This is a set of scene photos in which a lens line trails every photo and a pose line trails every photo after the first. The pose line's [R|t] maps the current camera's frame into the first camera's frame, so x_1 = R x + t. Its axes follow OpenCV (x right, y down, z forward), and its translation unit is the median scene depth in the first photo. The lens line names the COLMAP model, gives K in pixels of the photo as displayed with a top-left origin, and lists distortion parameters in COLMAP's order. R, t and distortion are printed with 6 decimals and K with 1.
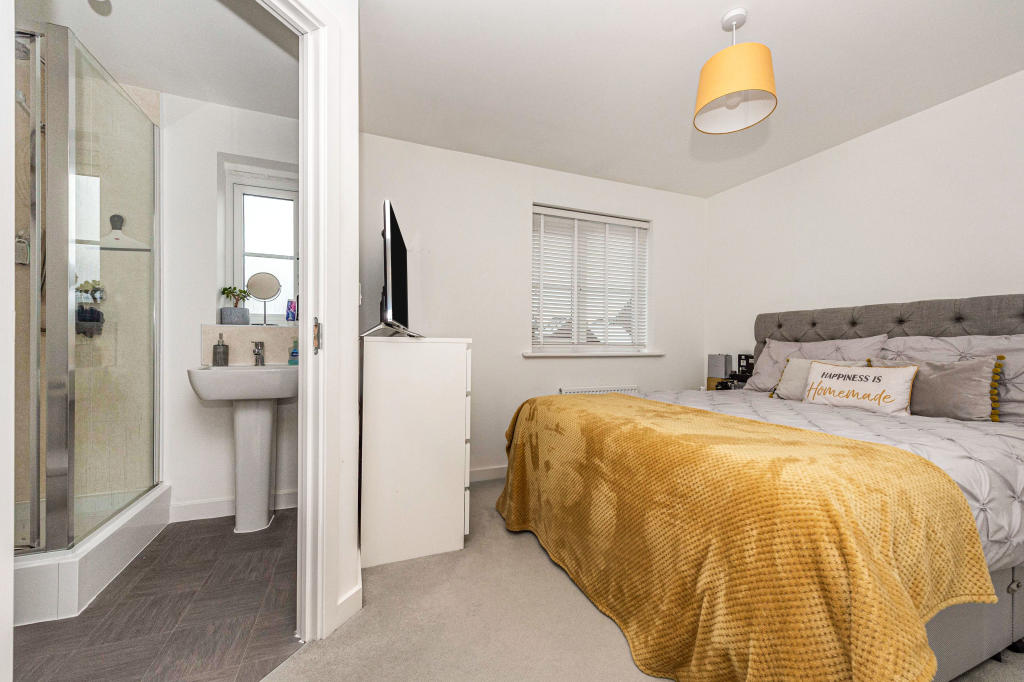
lens RADIAL K [[401.5, 0, 508.3], [0, 401.5, 343.3], [0, 0, 1]] dist [0.007105, -0.002699]
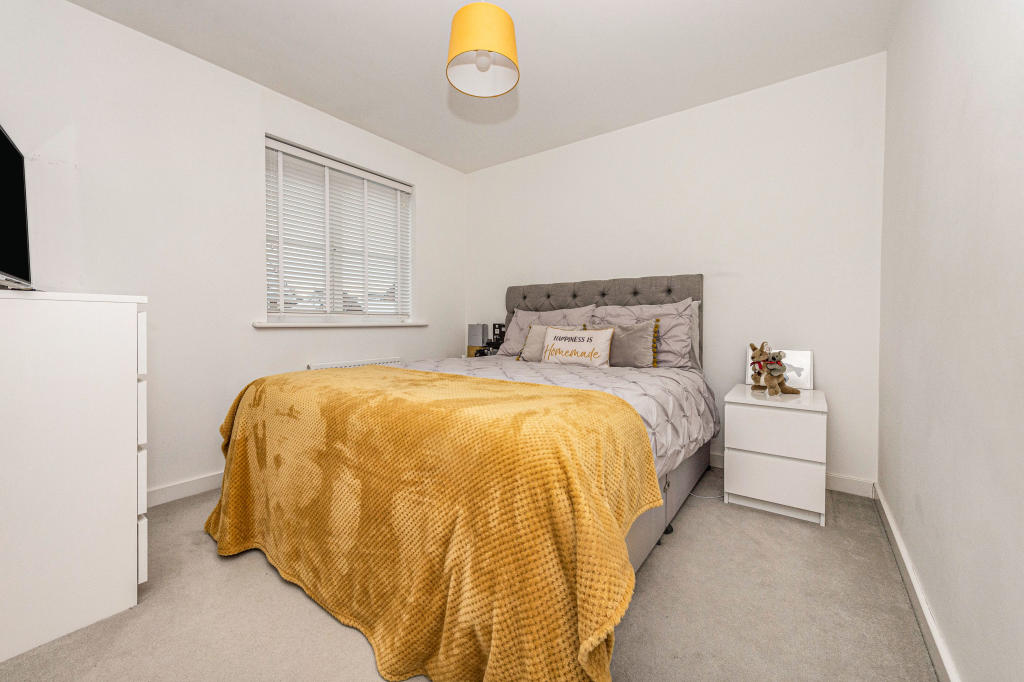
lens RADIAL K [[401.5, 0, 511.2], [0, 401.5, 329.9], [0, 0, 1]] dist [0.007105, -0.002699]
pose [[0.849928, -0.015580, 0.526668, 0.083170], [0.003423, 0.999705, 0.024049, 0.034553], [-0.526887, -0.018637, 0.849731, 0.106518]]
